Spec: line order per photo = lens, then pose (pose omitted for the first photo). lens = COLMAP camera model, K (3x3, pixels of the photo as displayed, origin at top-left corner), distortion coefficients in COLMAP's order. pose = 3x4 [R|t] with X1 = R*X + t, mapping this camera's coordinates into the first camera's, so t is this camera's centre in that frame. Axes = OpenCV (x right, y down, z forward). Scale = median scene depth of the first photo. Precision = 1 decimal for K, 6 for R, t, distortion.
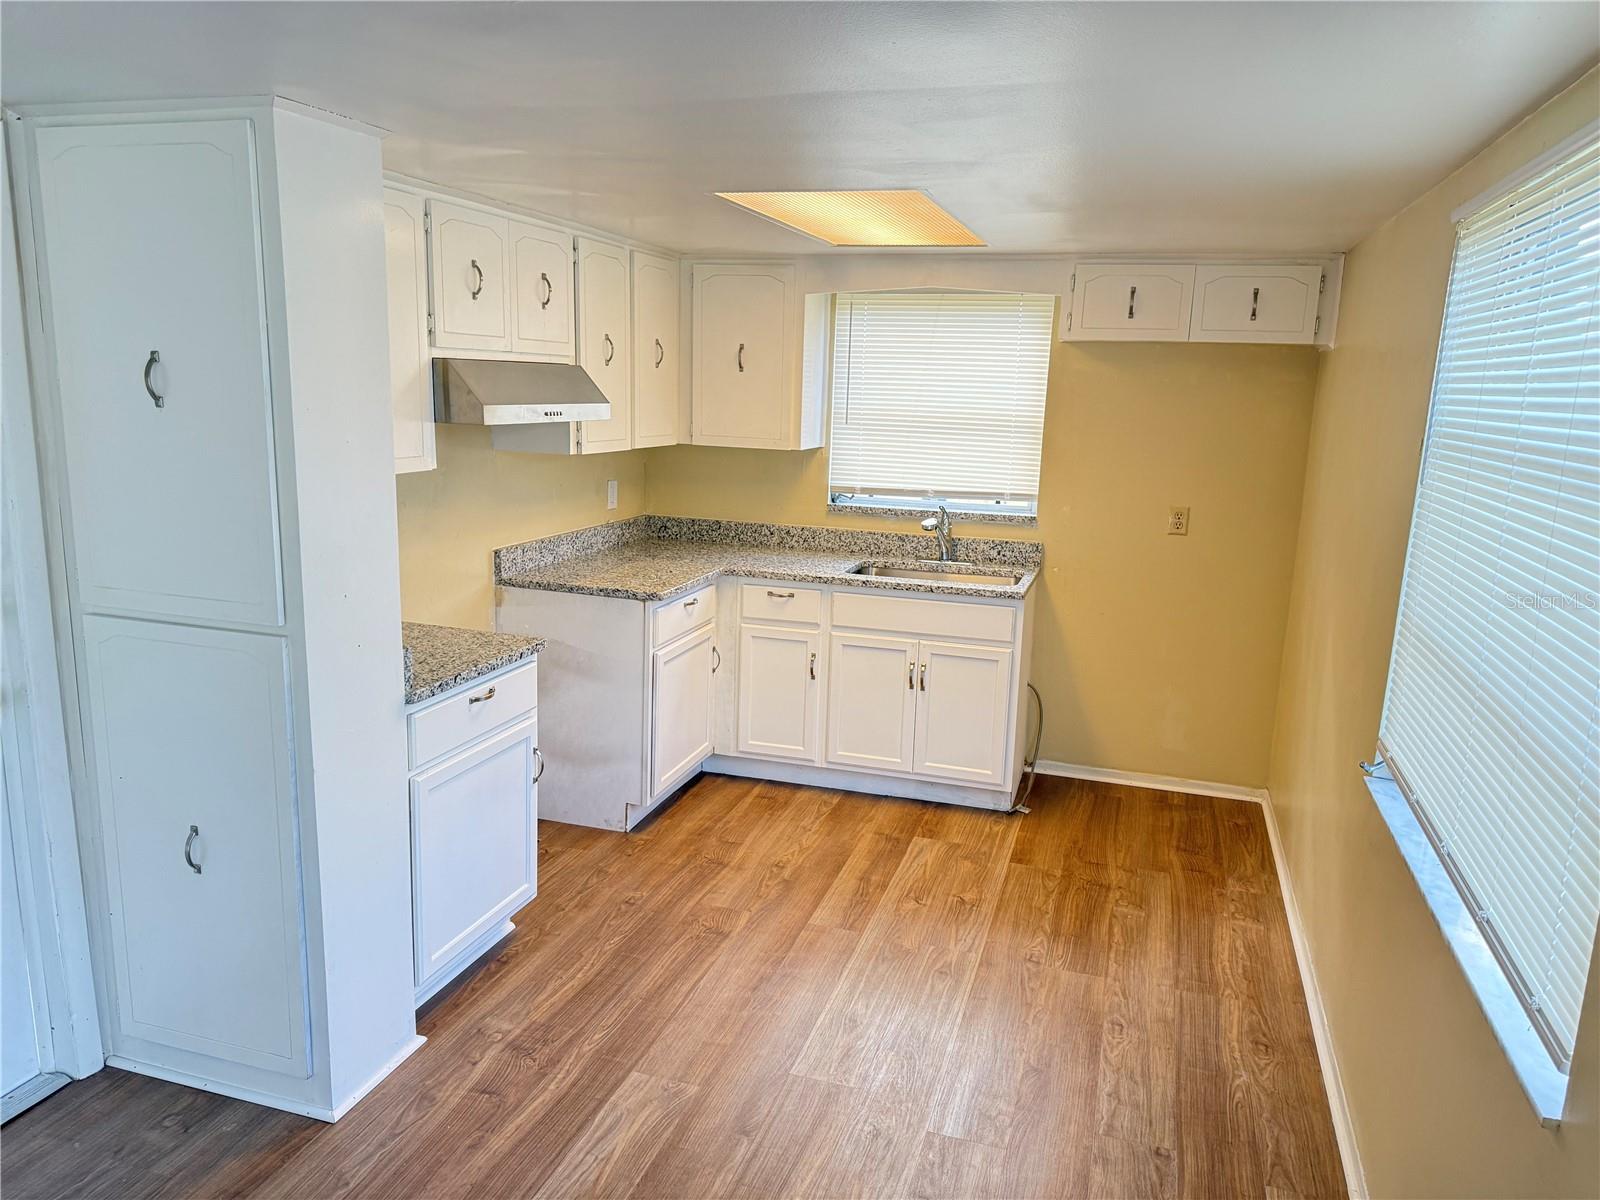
lens RADIAL K [[1129.1, 0, 802.9], [0, 1129.1, 609.9], [0, 0, 1]] dist [0.092969, -0.134511]
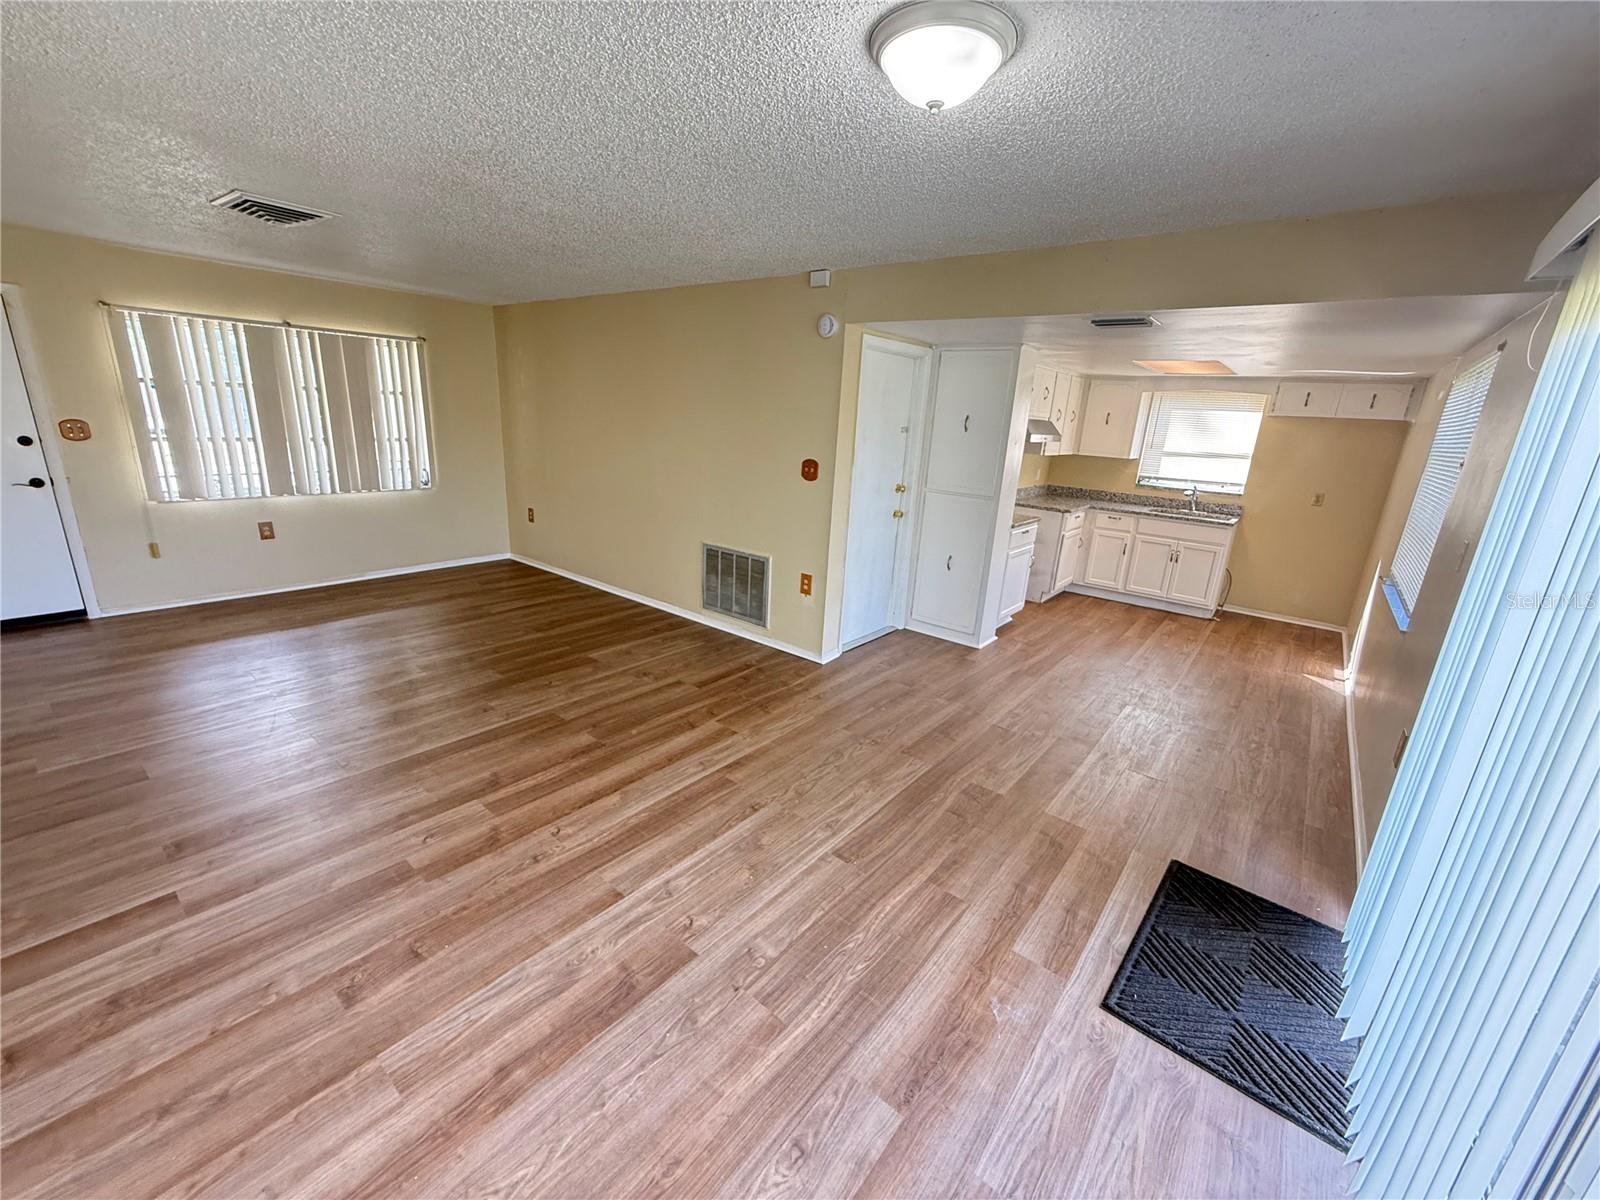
lens RADIAL K [[640.2, 0, 795.4], [0, 640.2, 598.3], [0, 0, 1]] dist [-0.000291, 0.000300]
pose [[0.929006, 0.121599, -0.349515, -0.165388], [-0.099741, 0.991797, 0.079944, 0.123625], [0.356369, -0.039407, 0.933514, -0.567795]]
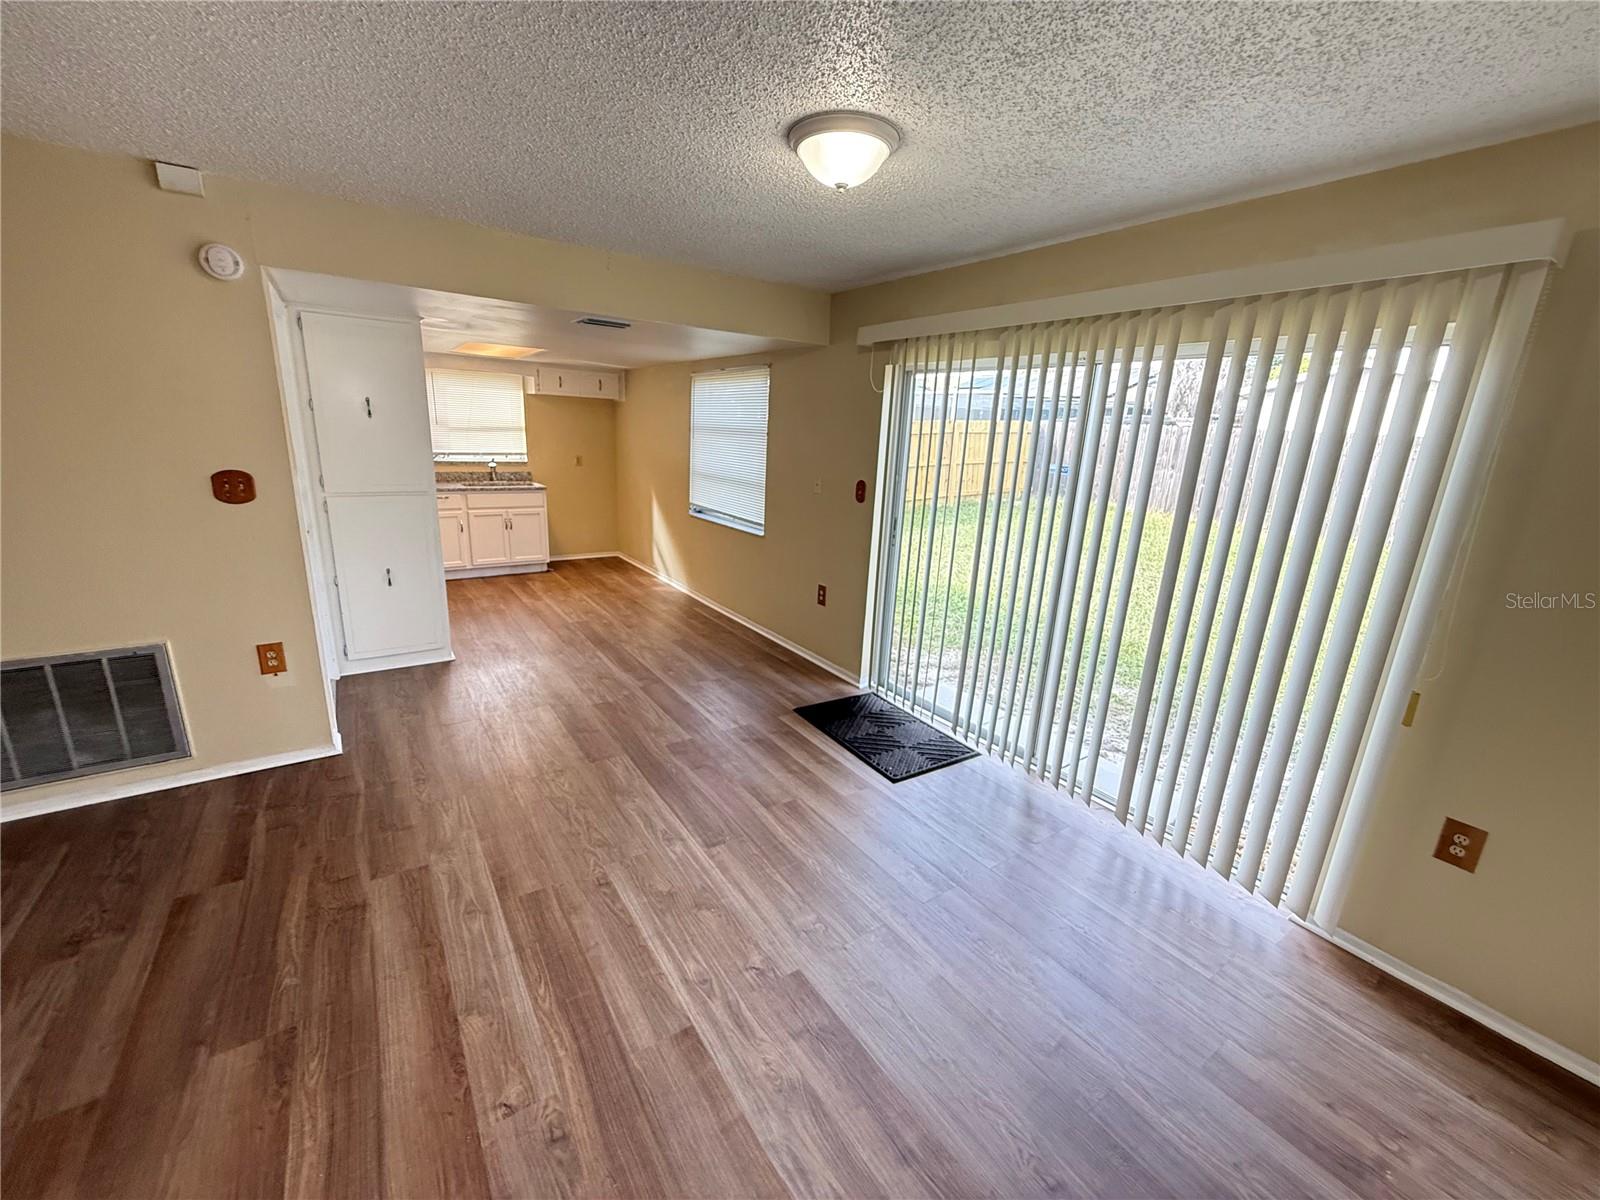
lens RADIAL K [[640.2, 0, 795.4], [0, 640.2, 598.3], [0, 0, 1]] dist [-0.000291, 0.000300]
pose [[0.620066, -0.204291, 0.757485, -0.666201], [0.131052, 0.978908, 0.156731, 0.085665], [-0.773527, 0.002086, 0.633760, -0.463159]]
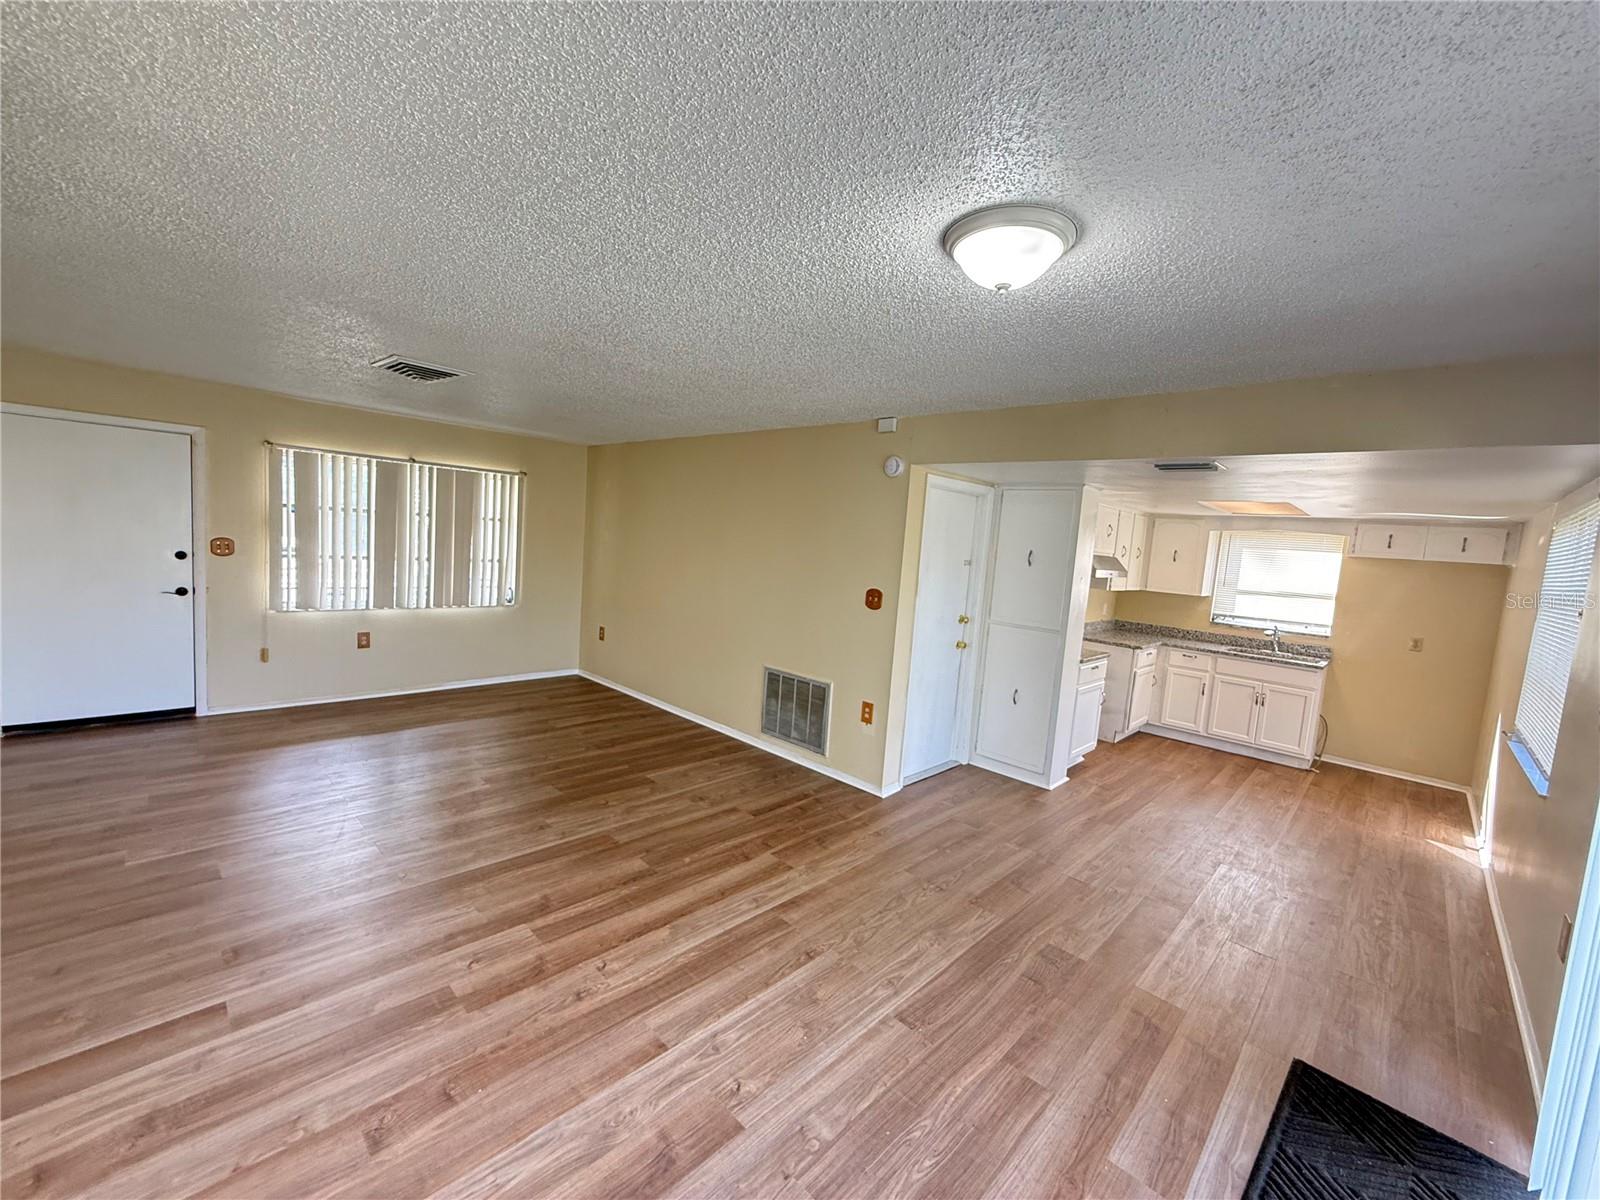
lens RADIAL K [[640.2, 0, 795.4], [0, 640.2, 598.3], [0, 0, 1]] dist [-0.000291, 0.000300]
pose [[0.890605, 0.076927, -0.448223, -0.172327], [-0.136519, 0.985357, -0.102146, 0.122339], [0.433802, 0.152163, 0.888066, -0.578294]]
